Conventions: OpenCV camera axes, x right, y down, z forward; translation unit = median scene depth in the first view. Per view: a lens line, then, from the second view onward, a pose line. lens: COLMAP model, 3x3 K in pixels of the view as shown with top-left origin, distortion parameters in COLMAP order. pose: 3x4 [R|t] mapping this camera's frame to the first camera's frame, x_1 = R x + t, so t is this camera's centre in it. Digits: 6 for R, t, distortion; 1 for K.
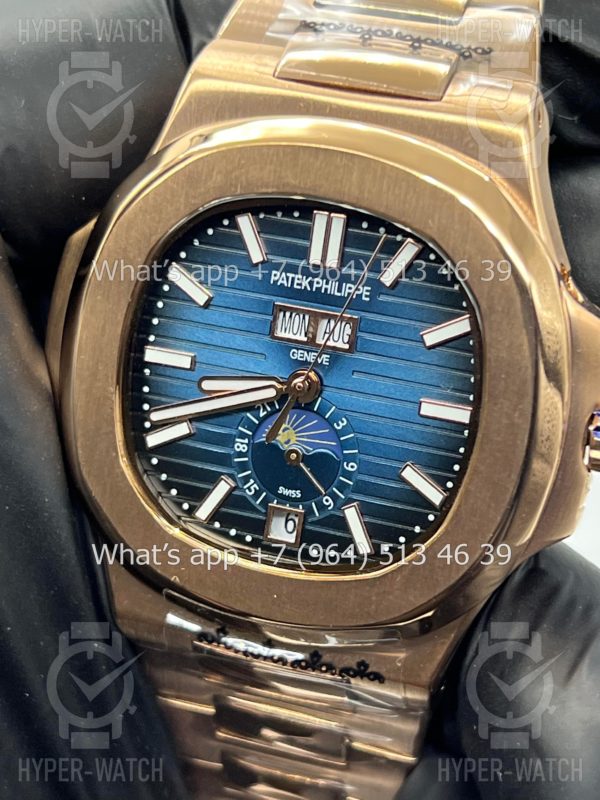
lens RADIAL K [[1812.5, 0, 300.2], [0, 1812.5, 394.7], [0, 0, 1]] dist [0.186057, 0.000000]
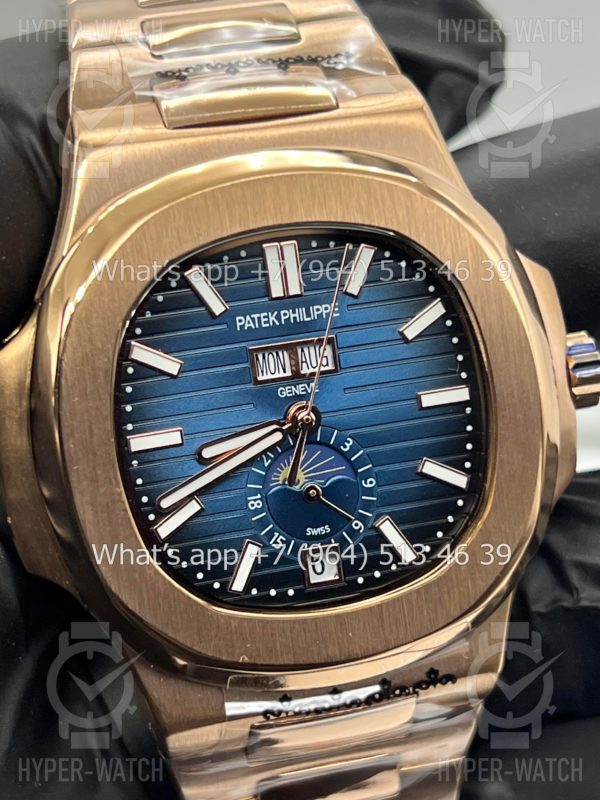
lens RADIAL K [[1812.5, 0, 299.9], [0, 1812.5, 399.3], [0, 0, 1]] dist [0.186057, 0.000000]
pose [[0.834330, -0.294674, 0.465898, -0.449983], [0.331165, 0.943565, 0.003741, -0.019470], [-0.440708, 0.151167, 0.884831, 0.136699]]
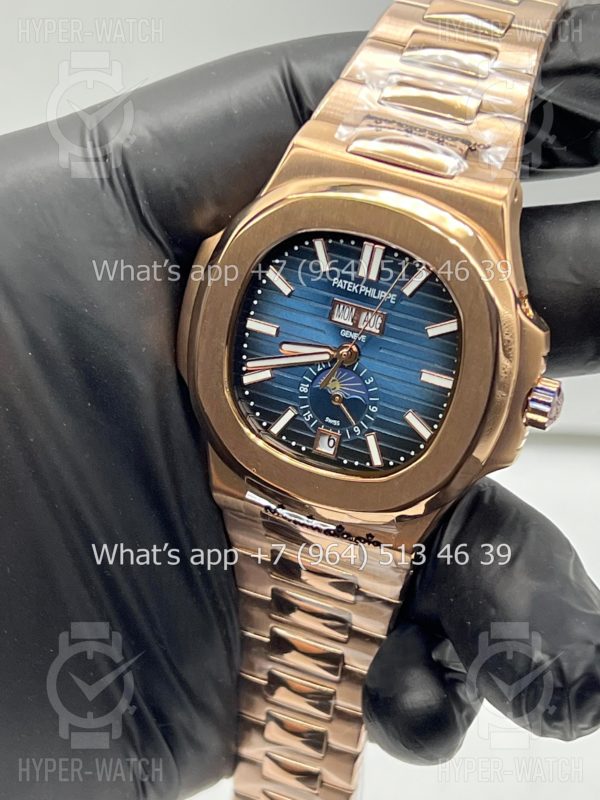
lens RADIAL K [[1812.5, 0, 299.5], [0, 1812.5, 405.4], [0, 0, 1]] dist [0.186057, 0.000000]
pose [[0.995626, 0.088993, -0.028430, 0.008790], [-0.086814, 0.993735, 0.070391, -0.066478], [0.034517, -0.067615, 0.997114, -0.541587]]
